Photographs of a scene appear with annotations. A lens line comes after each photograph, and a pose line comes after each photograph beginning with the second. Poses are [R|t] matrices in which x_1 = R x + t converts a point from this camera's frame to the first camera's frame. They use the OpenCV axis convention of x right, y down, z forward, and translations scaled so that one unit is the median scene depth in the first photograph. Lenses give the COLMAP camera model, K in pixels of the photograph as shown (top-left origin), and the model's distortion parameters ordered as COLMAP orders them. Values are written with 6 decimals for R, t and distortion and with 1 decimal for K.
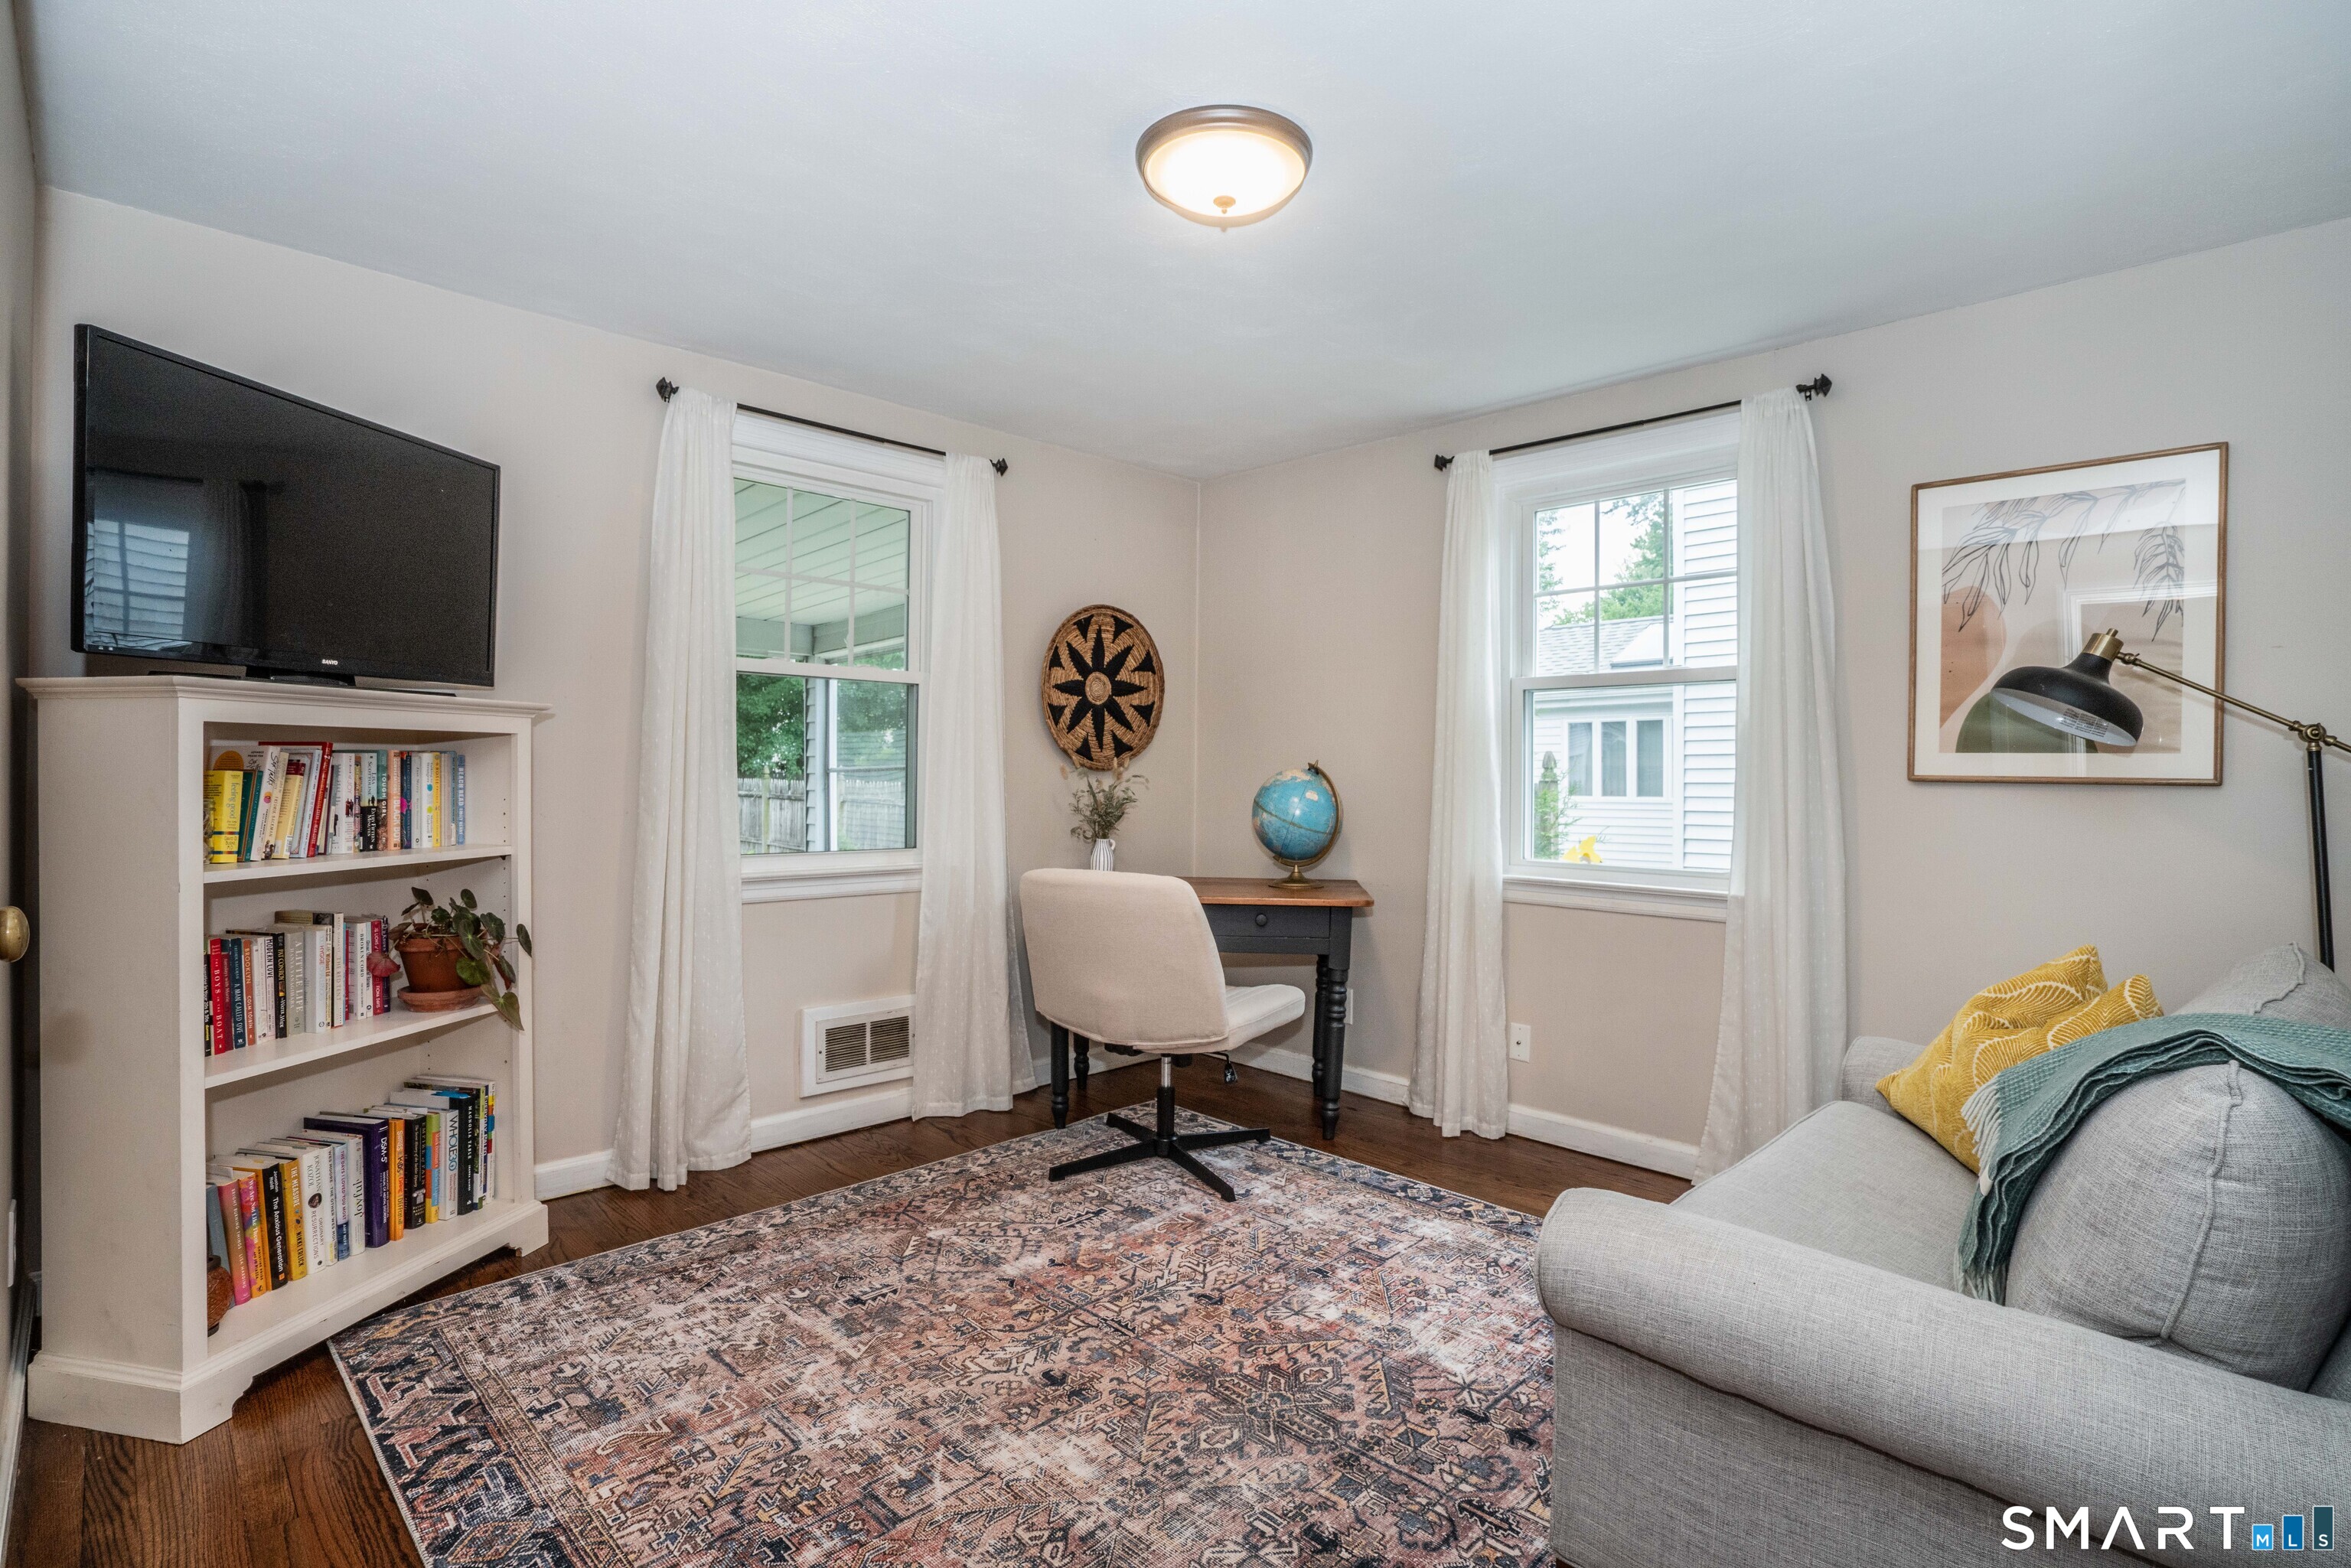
lens RADIAL K [[1106.3, 0, 1175.5], [0, 1106.3, 784.0], [0, 0, 1]] dist [-0.070403, 0.032125]
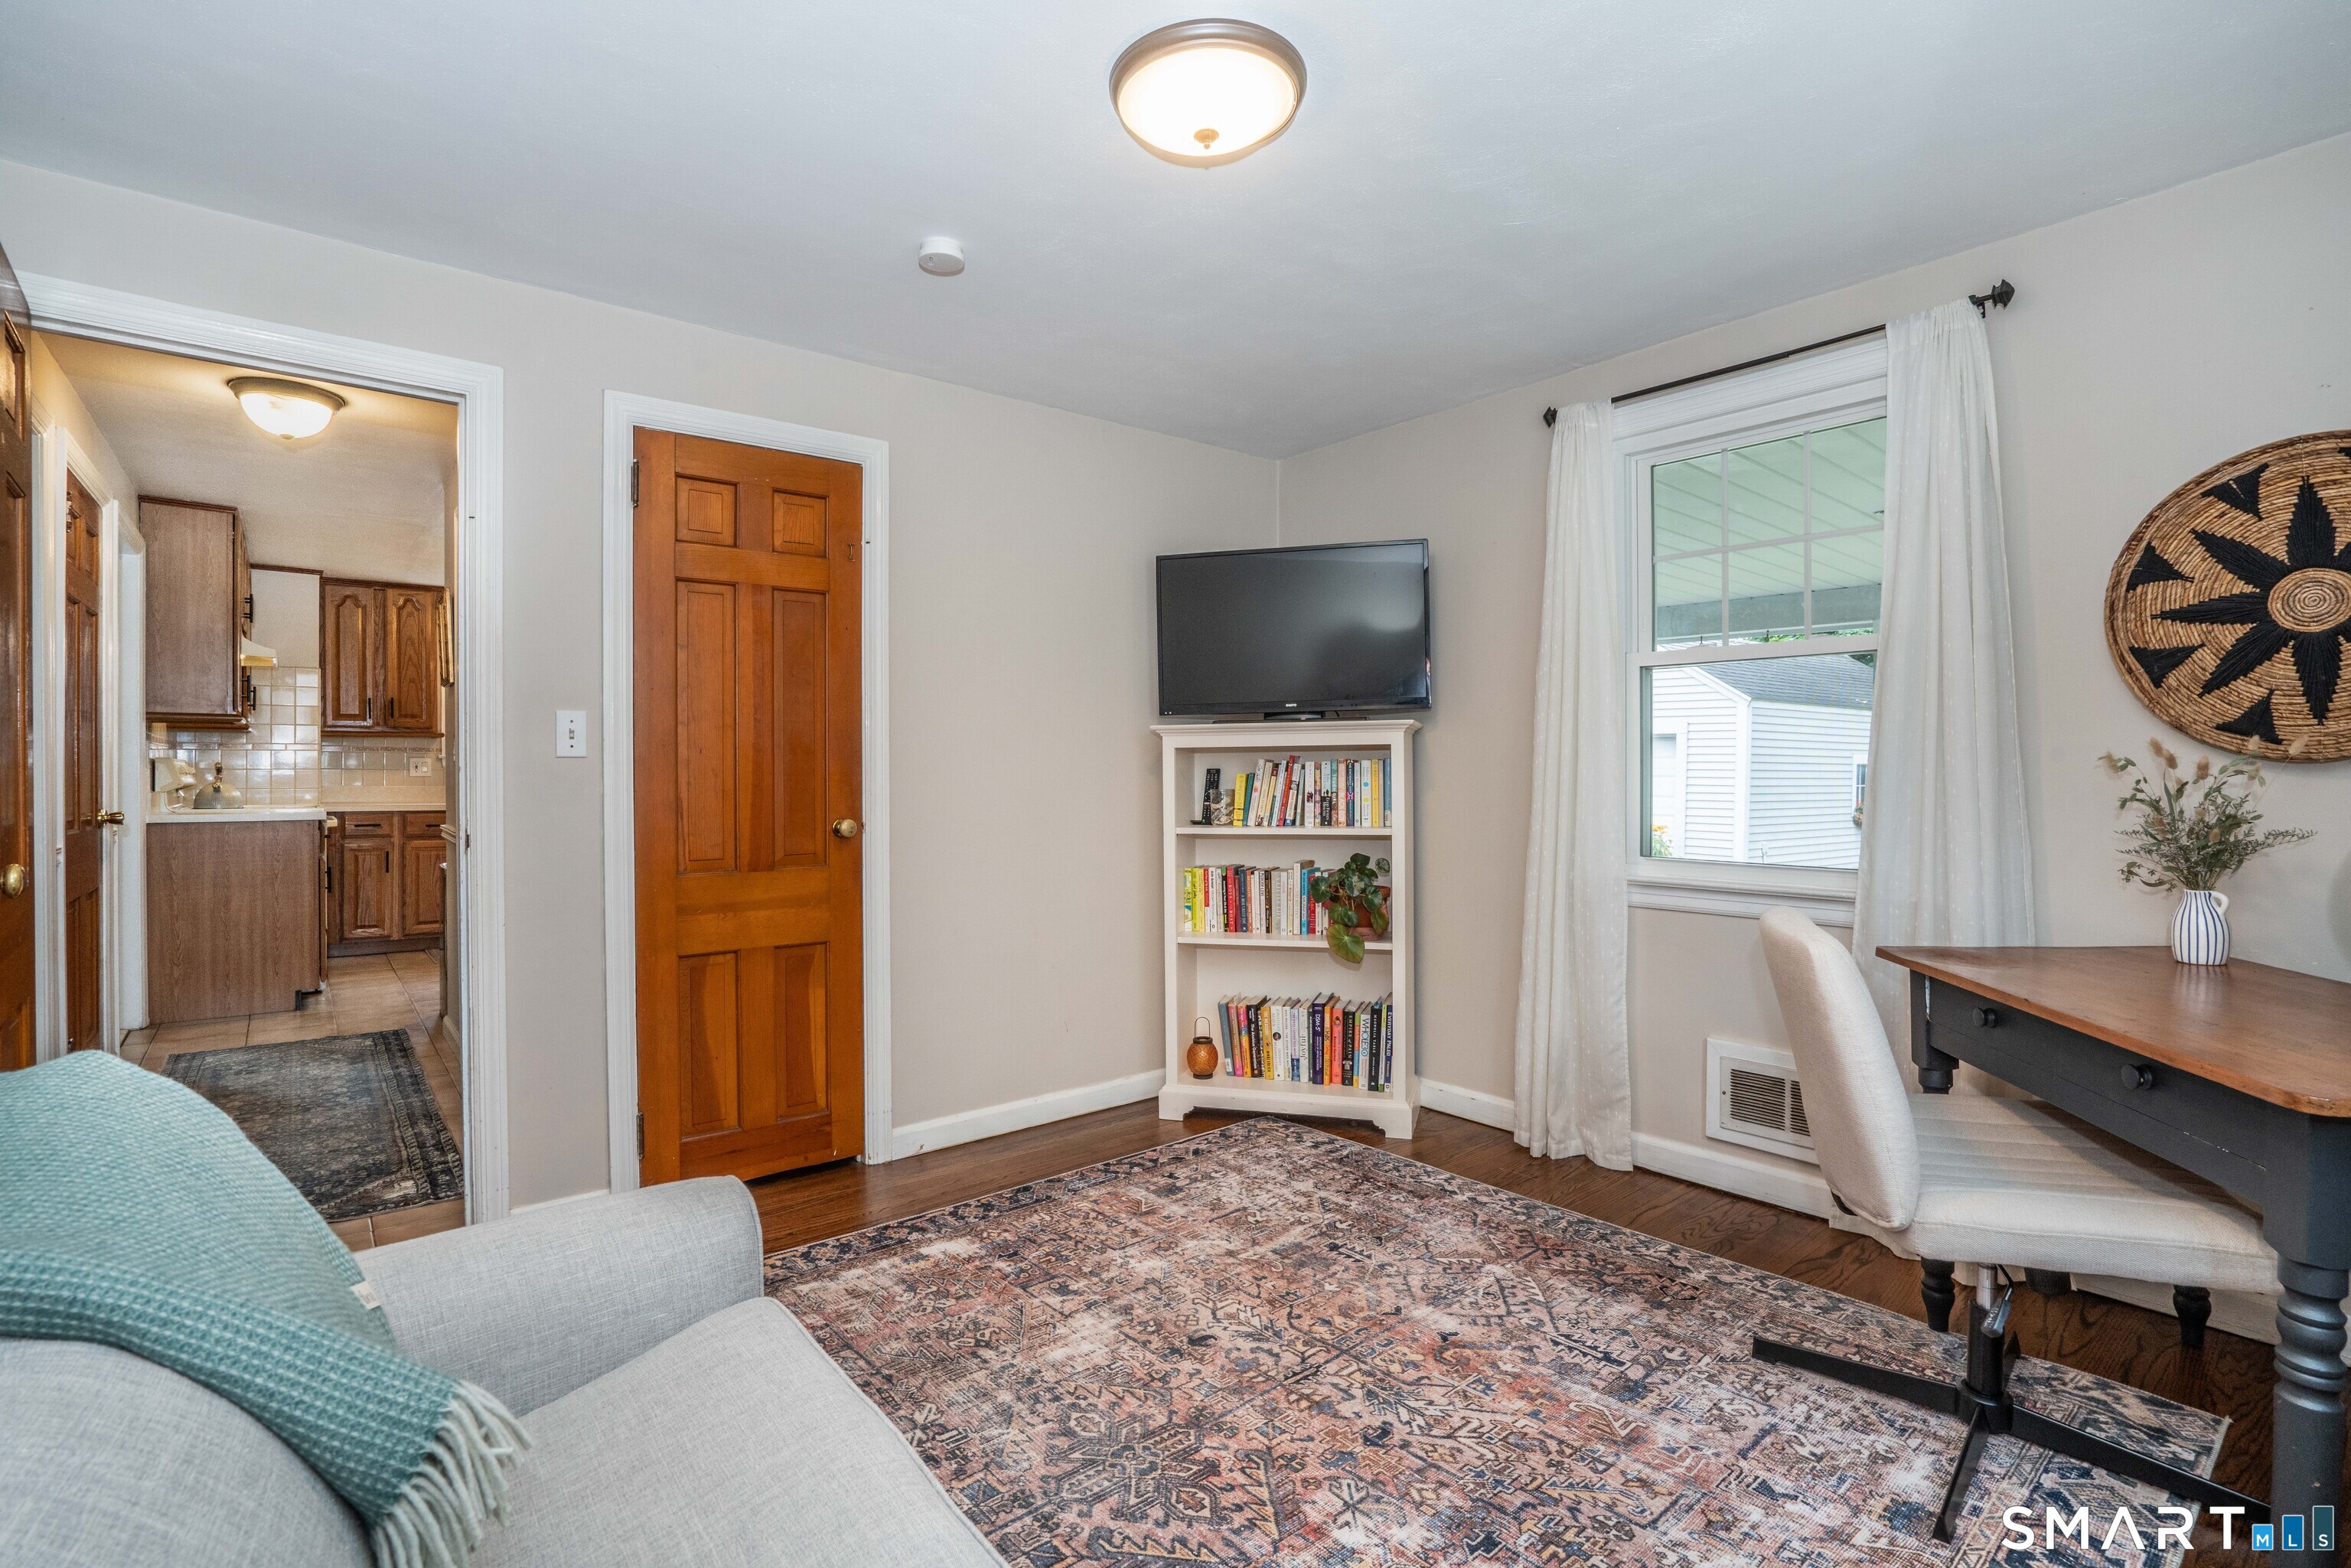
lens RADIAL K [[1106.3, 0, 1175.5], [0, 1106.3, 784.0], [0, 0, 1]] dist [-0.070403, 0.032125]
pose [[-0.091427, 0.003040, -0.995807, 0.828394], [-0.005997, 0.999976, 0.003604, -0.000985], [0.995794, 0.006301, -0.091407, 0.931341]]
